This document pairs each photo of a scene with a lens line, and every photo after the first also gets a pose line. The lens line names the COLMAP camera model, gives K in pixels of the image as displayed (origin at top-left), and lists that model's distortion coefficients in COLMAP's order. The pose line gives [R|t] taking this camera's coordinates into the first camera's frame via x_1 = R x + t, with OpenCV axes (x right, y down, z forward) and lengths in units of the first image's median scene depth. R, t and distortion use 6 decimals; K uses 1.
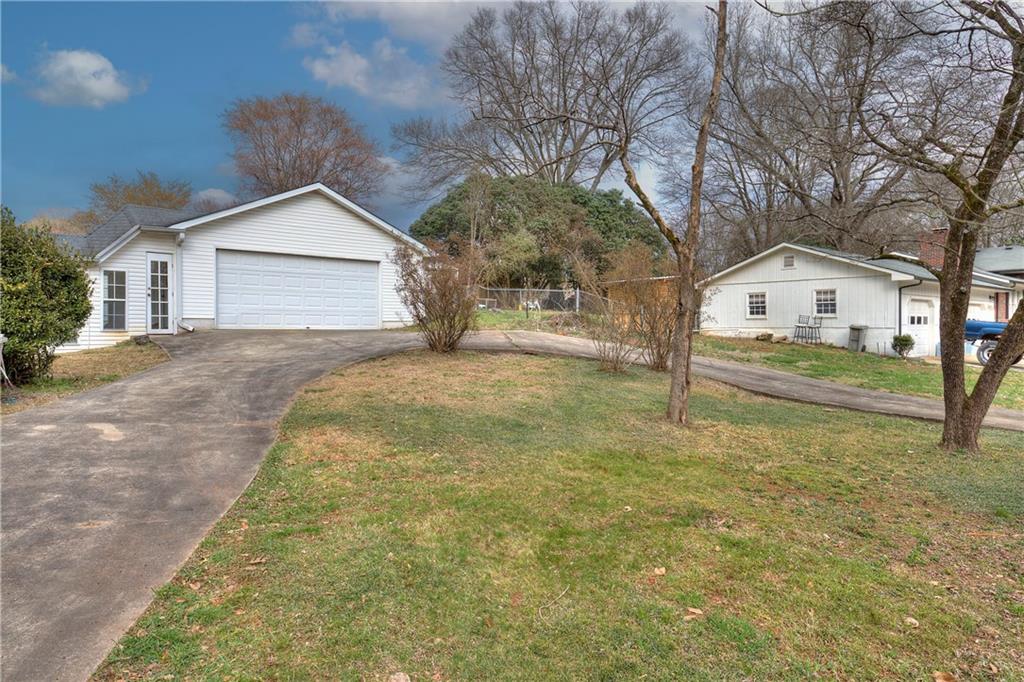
lens RADIAL K [[678.5, 0, 512.0], [0, 678.5, 341.0], [0, 0, 1]] dist [0.003354, 0.001039]
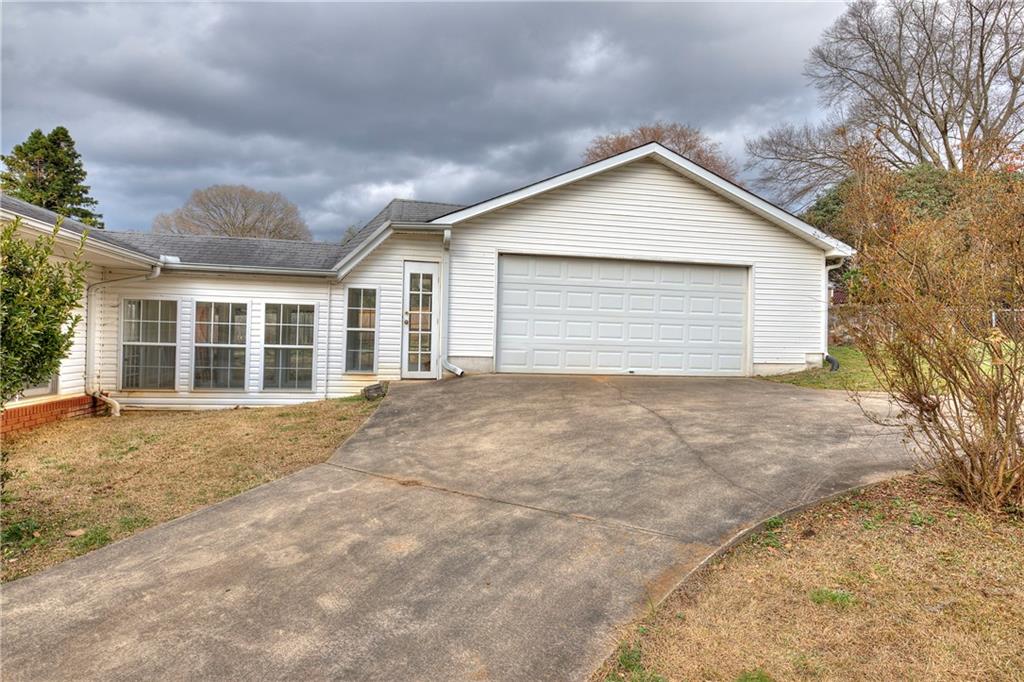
lens RADIAL K [[577.7, 0, 512.0], [0, 577.7, 341.0], [0, 0, 1]] dist [0.003122, 0.000946]
pose [[0.854925, 0.018236, -0.518431, -0.131173], [-0.031275, 0.999376, -0.016421, -0.041516], [0.517808, 0.030252, 0.854962, 0.540753]]
